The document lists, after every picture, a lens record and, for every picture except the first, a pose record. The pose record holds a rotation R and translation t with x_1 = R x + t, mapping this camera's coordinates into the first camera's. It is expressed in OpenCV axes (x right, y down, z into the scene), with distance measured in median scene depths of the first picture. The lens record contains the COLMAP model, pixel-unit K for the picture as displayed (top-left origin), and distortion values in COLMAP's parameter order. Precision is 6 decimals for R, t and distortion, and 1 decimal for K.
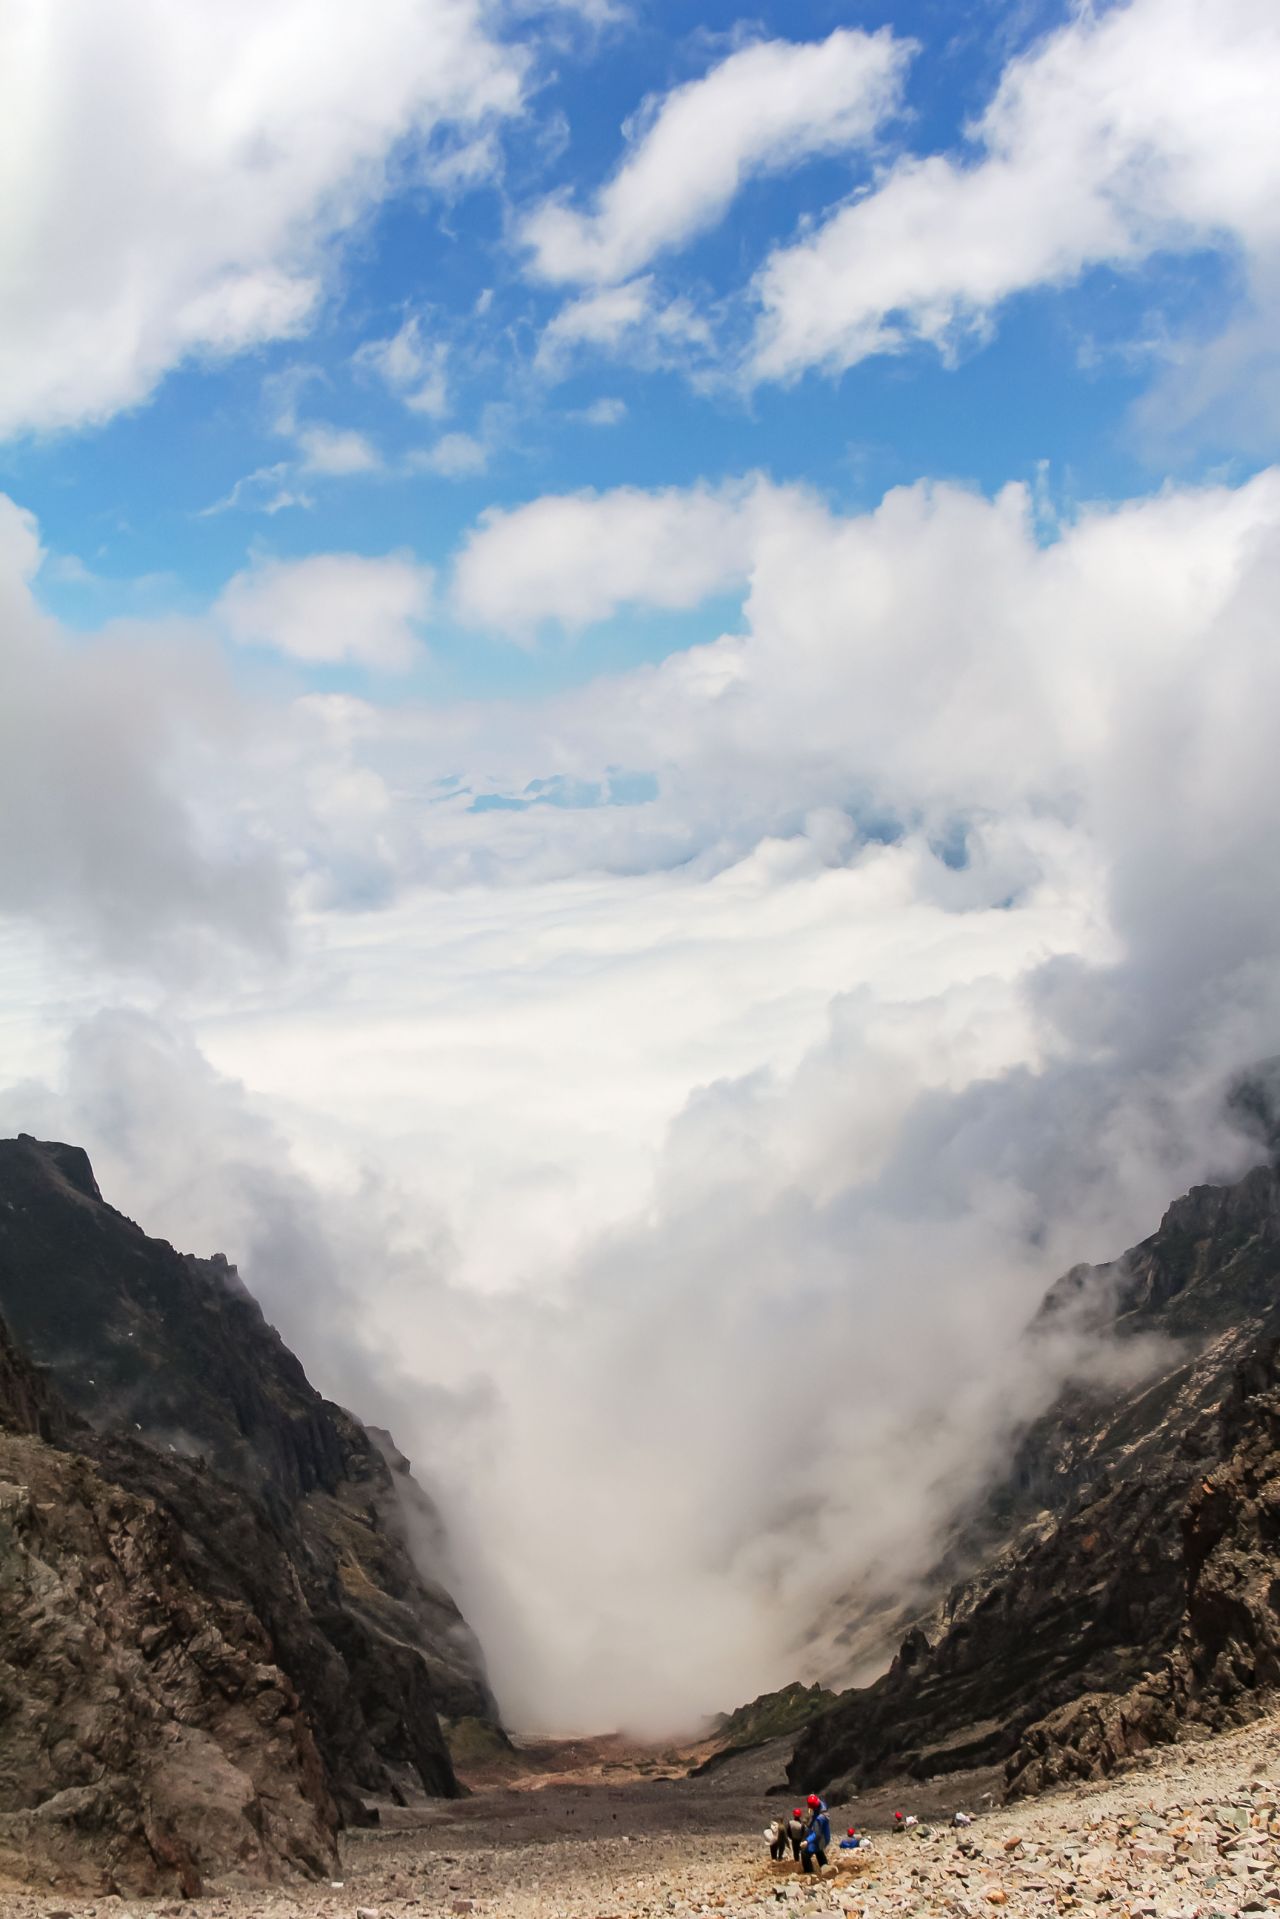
lens RADIAL K [[1657.3, 0, 582.0], [0, 1657.3, 958.3], [0, 0, 1]] dist [-0.189526, 0.175562]
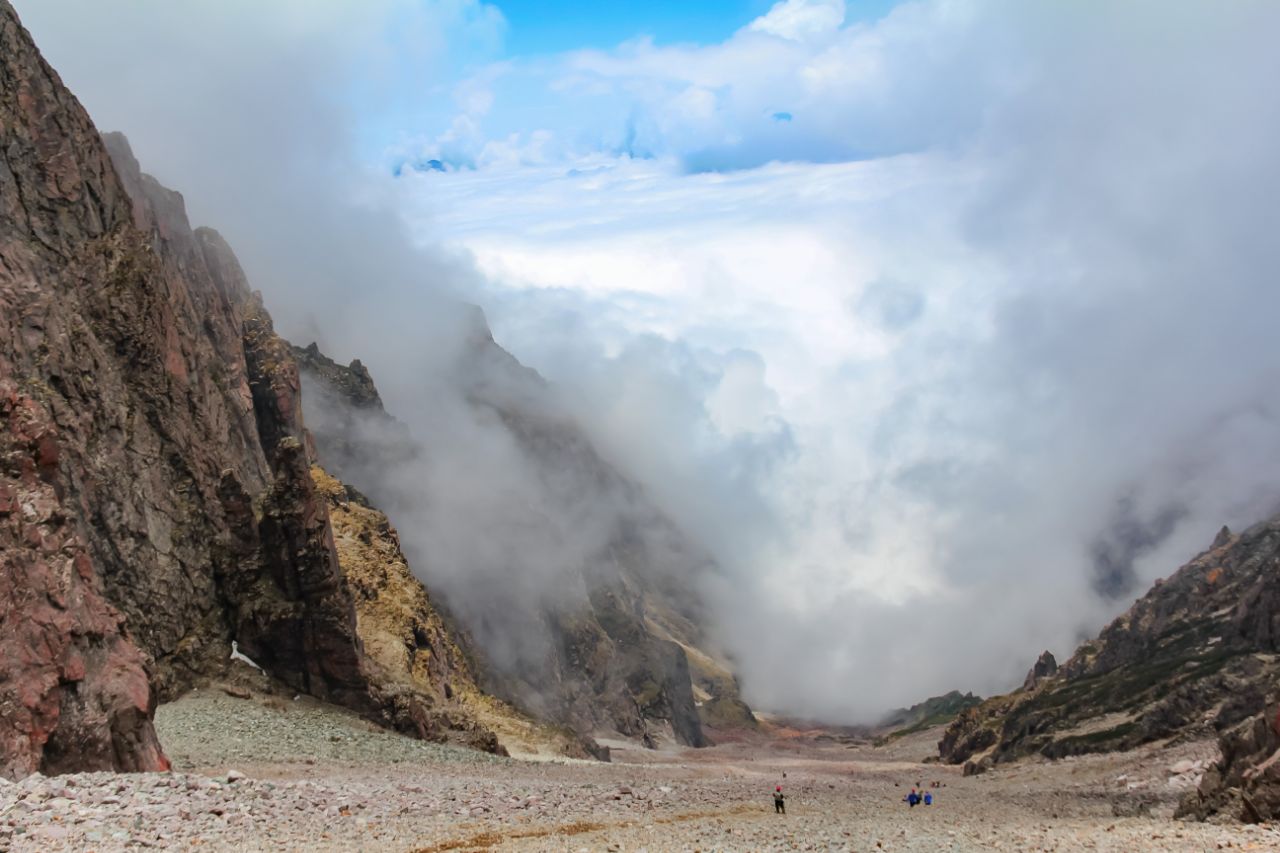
lens RADIAL K [[1105.4, 0, 642.8], [0, 1105.4, 381.9], [0, 0, 1]] dist [-0.189526, 0.175562]
pose [[0.984774, 0.039497, -0.169294, 0.038248], [-0.012524, 0.987436, 0.157520, 0.117590], [0.173389, -0.153001, 0.972896, 0.219172]]
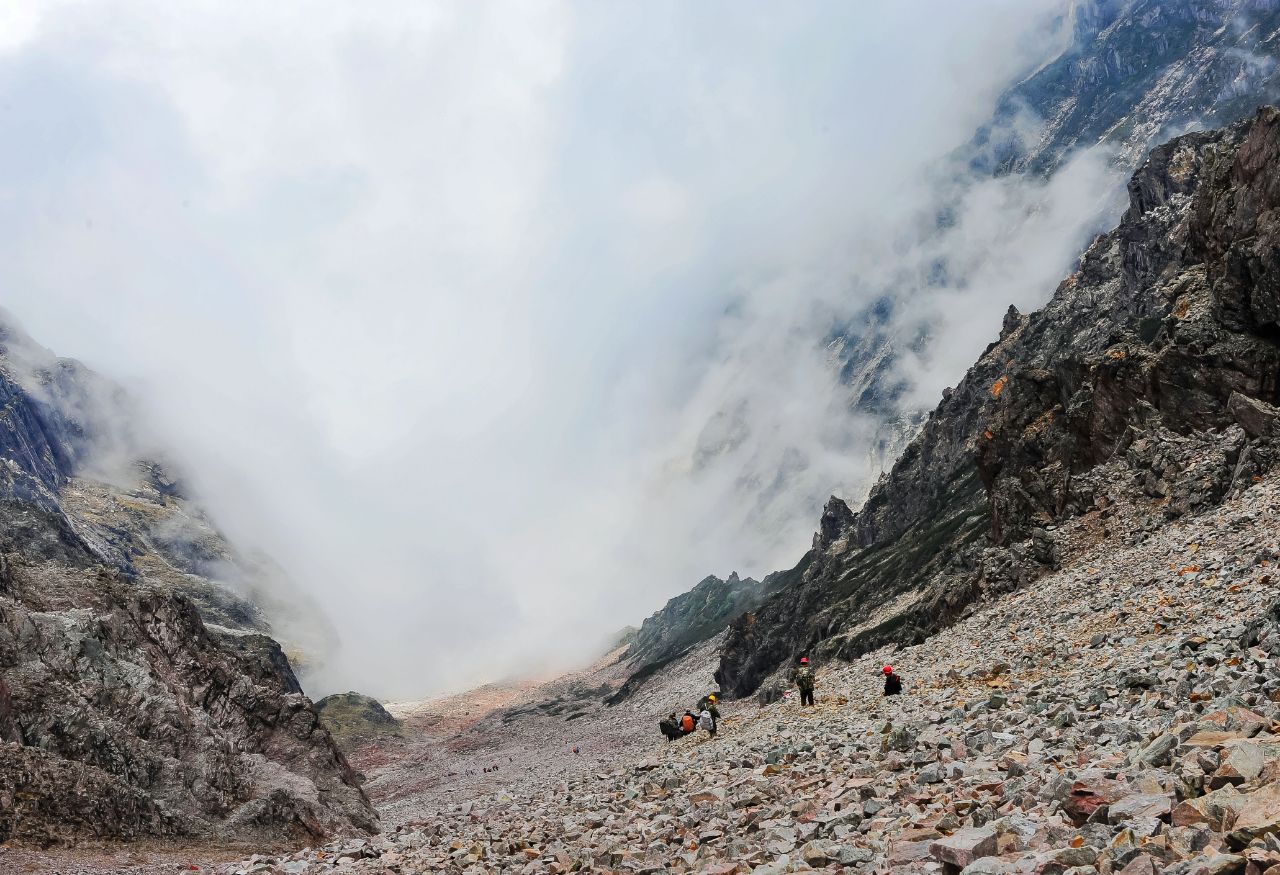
lens RADIAL K [[2228.9, 0, 640.0], [0, 2228.9, 437.5], [0, 0, 1]] dist [0.019418, 0.003617]
pose [[0.974569, -0.199127, 0.102781, -0.024166], [0.151863, 0.924166, 0.350506, -0.097304], [-0.164782, -0.325984, 0.930904, -0.186322]]
